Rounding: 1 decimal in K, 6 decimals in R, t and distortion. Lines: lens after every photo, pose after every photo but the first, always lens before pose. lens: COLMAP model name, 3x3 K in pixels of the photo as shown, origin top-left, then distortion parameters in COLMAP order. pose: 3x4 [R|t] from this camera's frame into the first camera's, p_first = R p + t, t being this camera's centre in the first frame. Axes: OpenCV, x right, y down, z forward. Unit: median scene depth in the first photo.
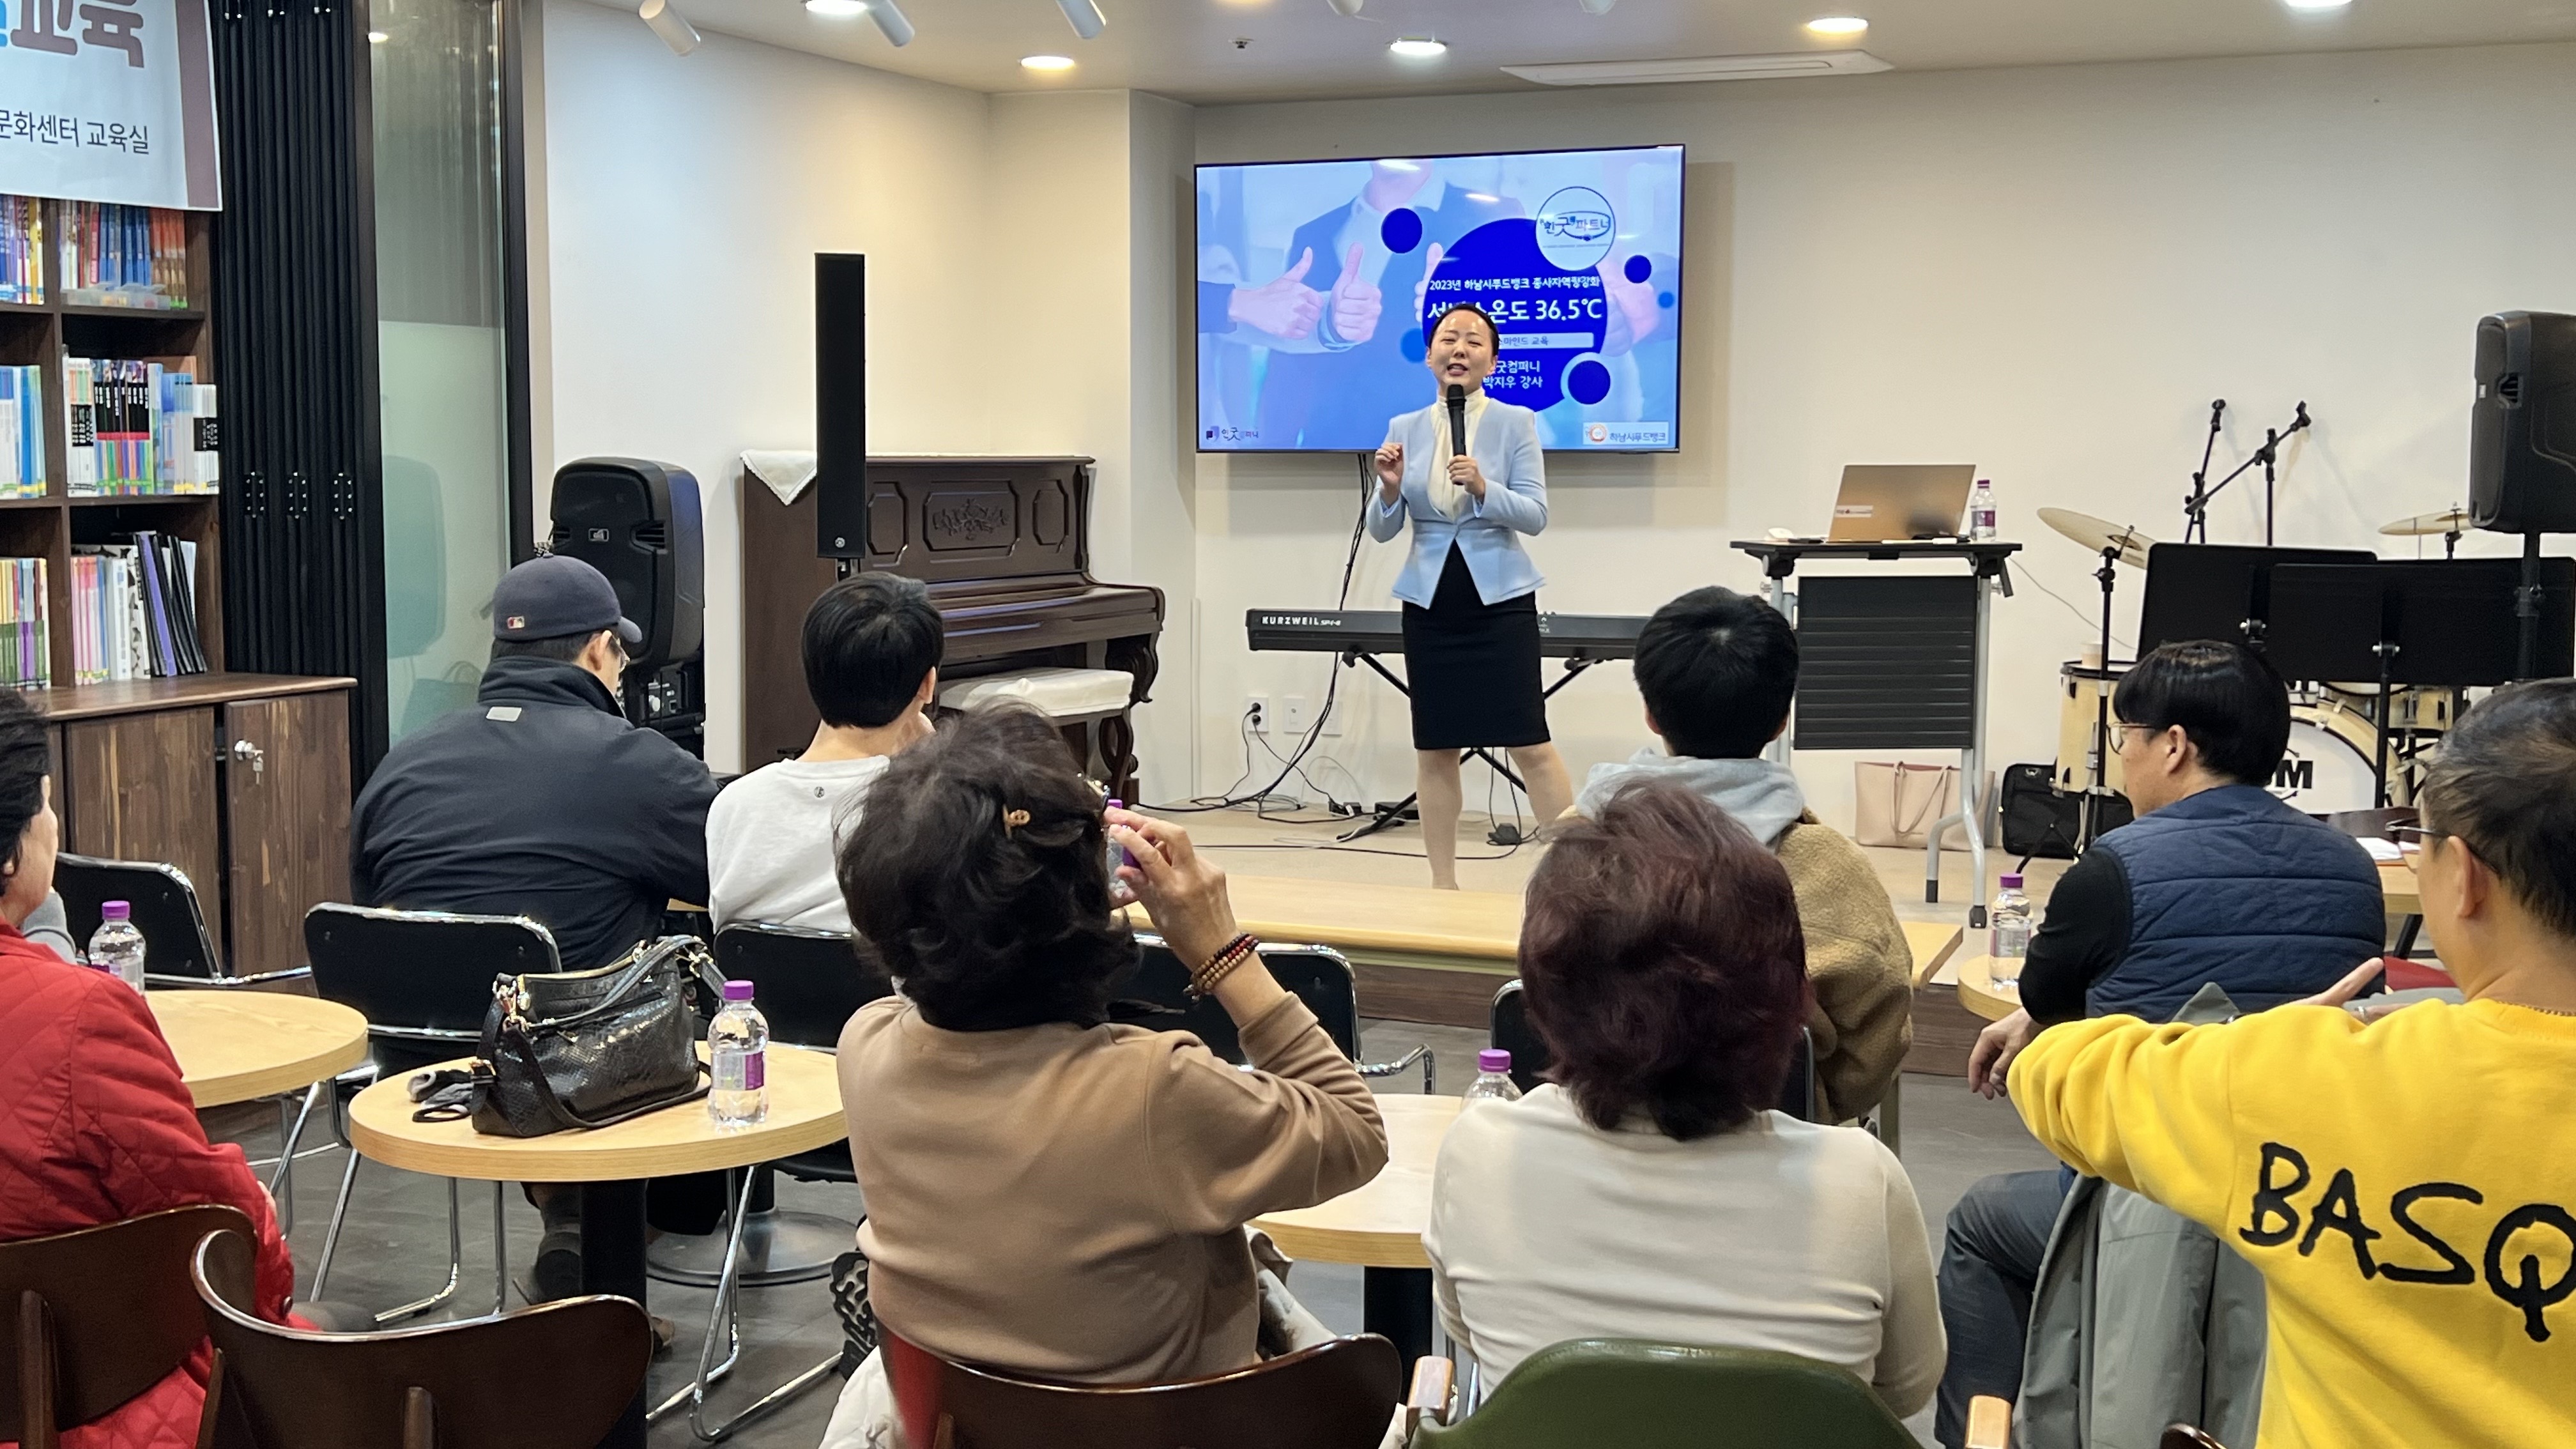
lens RADIAL K [[2821.7, 0, 1286.3], [0, 2821.7, 726.8], [0, 0, 1]] dist [0.153889, 0.000000]
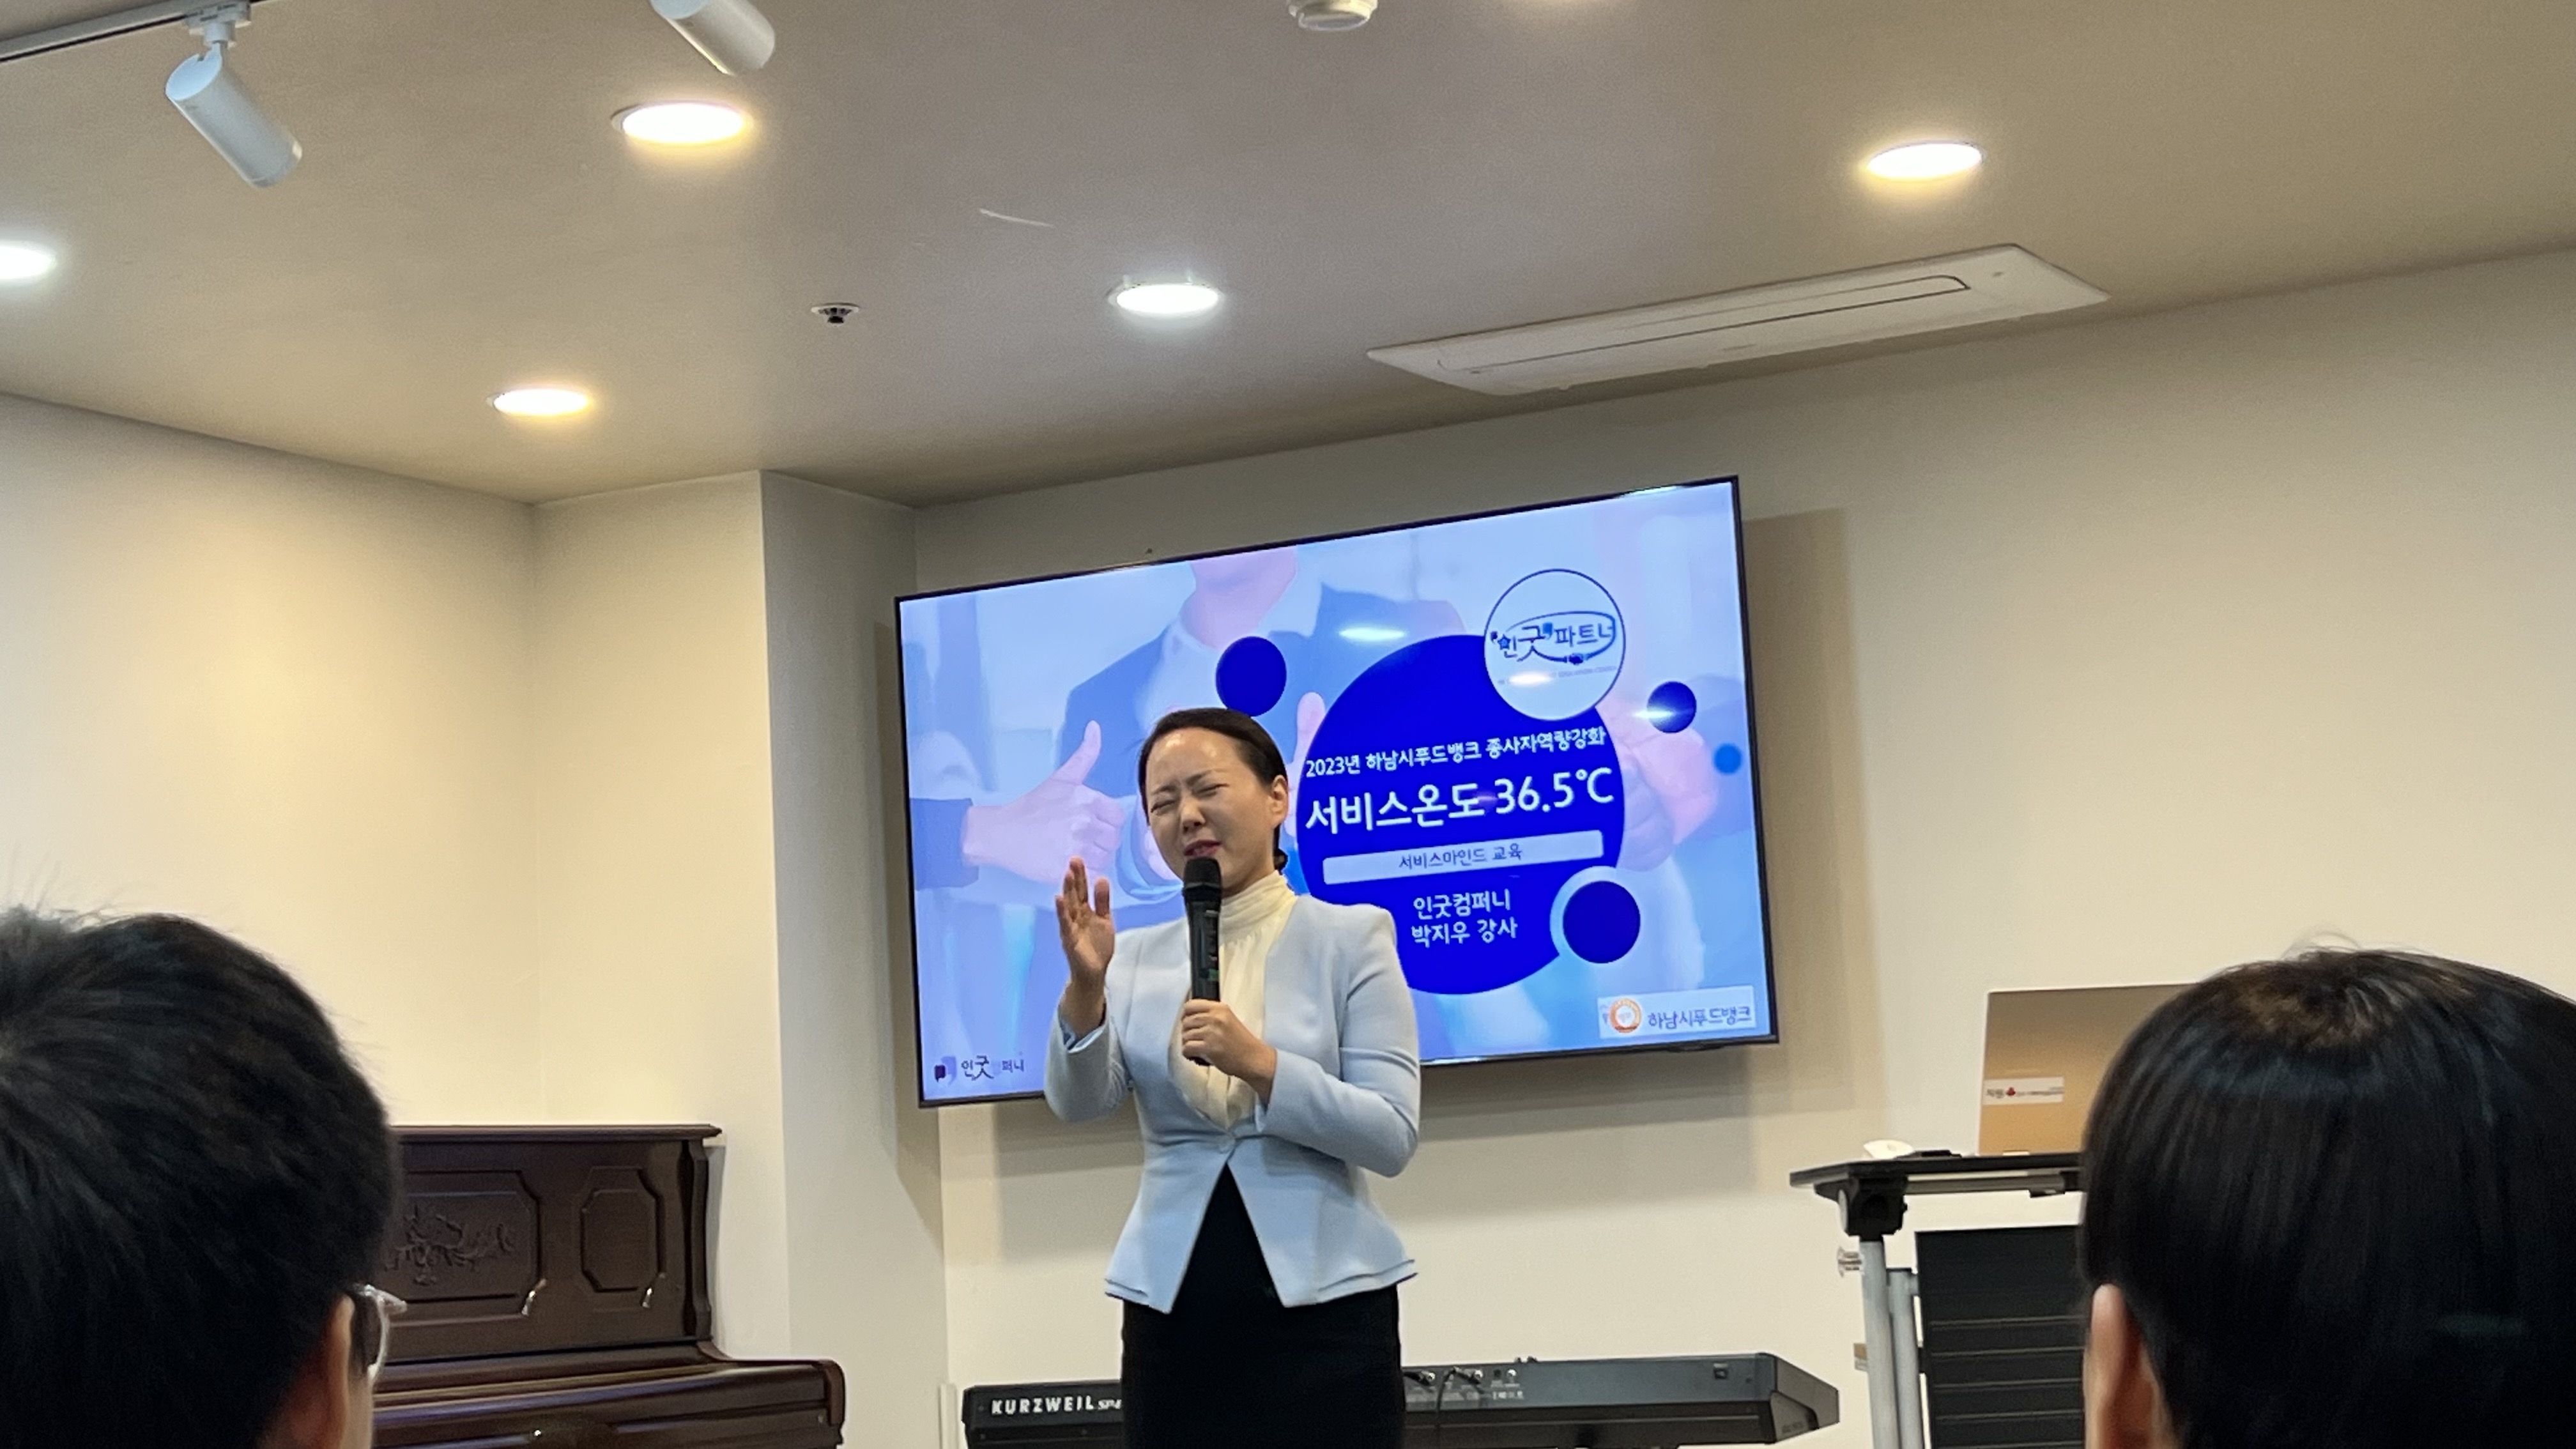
lens RADIAL K [[4055.7, 0, 1288.9], [0, 4055.7, 724.8], [0, 0, 1]] dist [0.017632, 0.000000]
pose [[0.996374, -0.066145, -0.053518, 0.091214], [0.053090, 0.974851, -0.216441, 0.004050], [0.066488, 0.212815, 0.974828, 0.244854]]
